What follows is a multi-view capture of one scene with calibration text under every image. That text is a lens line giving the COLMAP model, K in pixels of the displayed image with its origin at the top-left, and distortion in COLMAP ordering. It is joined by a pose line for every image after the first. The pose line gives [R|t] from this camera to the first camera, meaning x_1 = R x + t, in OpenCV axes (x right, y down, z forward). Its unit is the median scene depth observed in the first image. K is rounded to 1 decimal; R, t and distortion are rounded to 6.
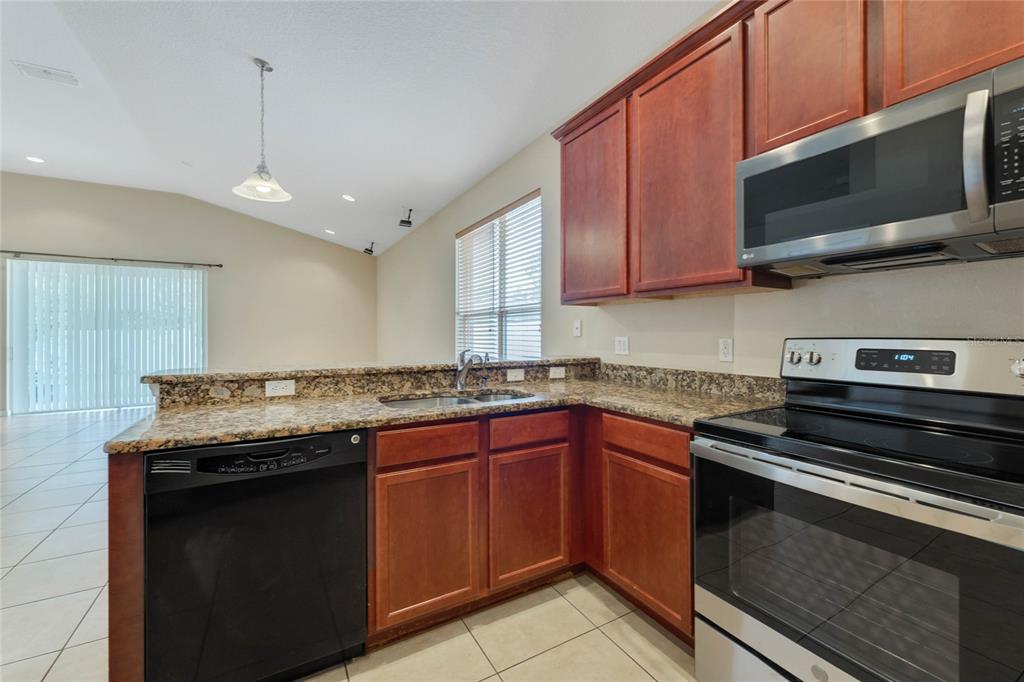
lens RADIAL K [[418.4, 0, 514.7], [0, 418.4, 328.1], [0, 0, 1]] dist [-0.000001, 0.000256]
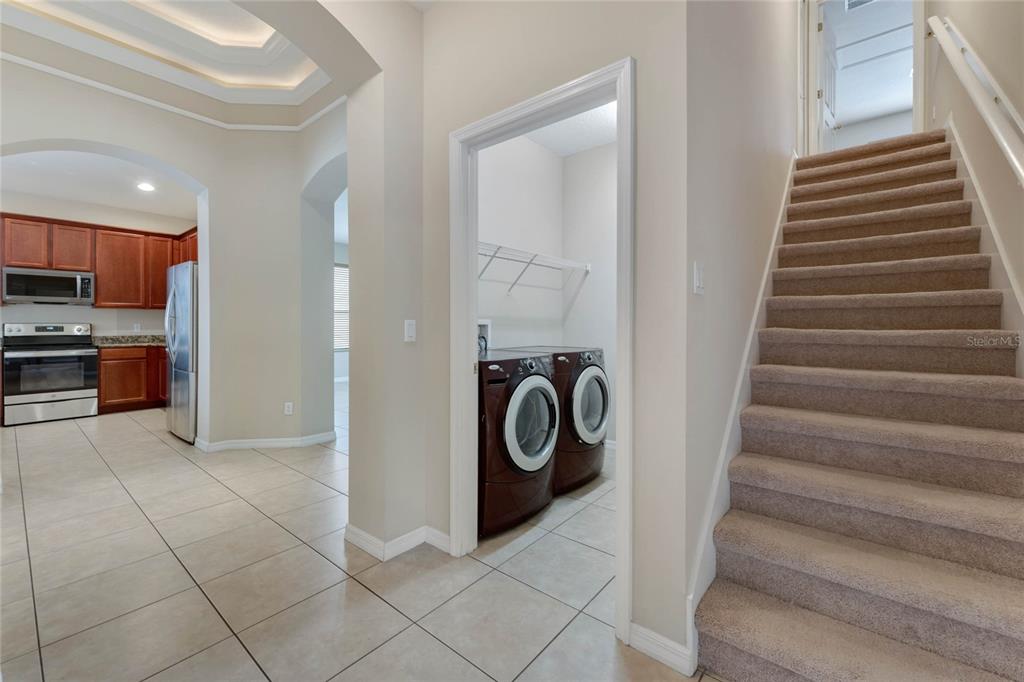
lens RADIAL K [[418.4, 0, 514.7], [0, 418.4, 328.1], [0, 0, 1]] dist [-0.000001, 0.000256]
pose [[-0.354066, -0.002295, 0.935218, -2.932416], [-0.006180, 0.999981, 0.000115, 0.028466], [-0.935200, -0.005739, -0.354074, -1.151793]]
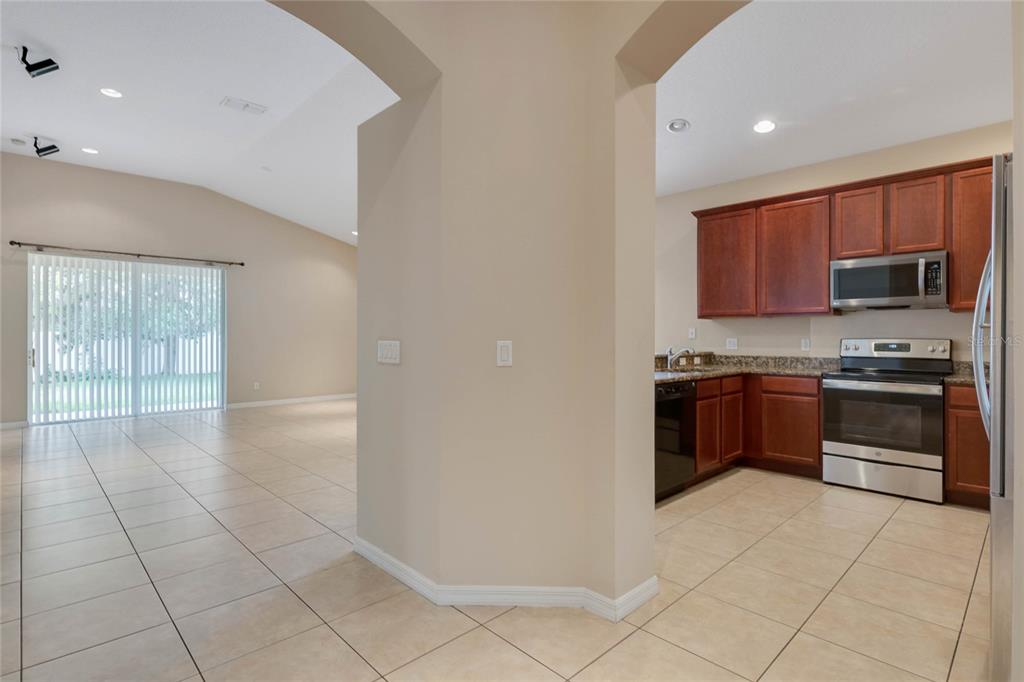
lens RADIAL K [[514.3, 0, 513.9], [0, 514.3, 331.8], [0, 0, 1]] dist [-0.001649, -0.000281]
pose [[0.969019, 0.004180, 0.246951, -1.426220], [-0.004993, 0.999984, 0.002665, -0.009146], [-0.246936, -0.003815, 0.969024, -1.003498]]
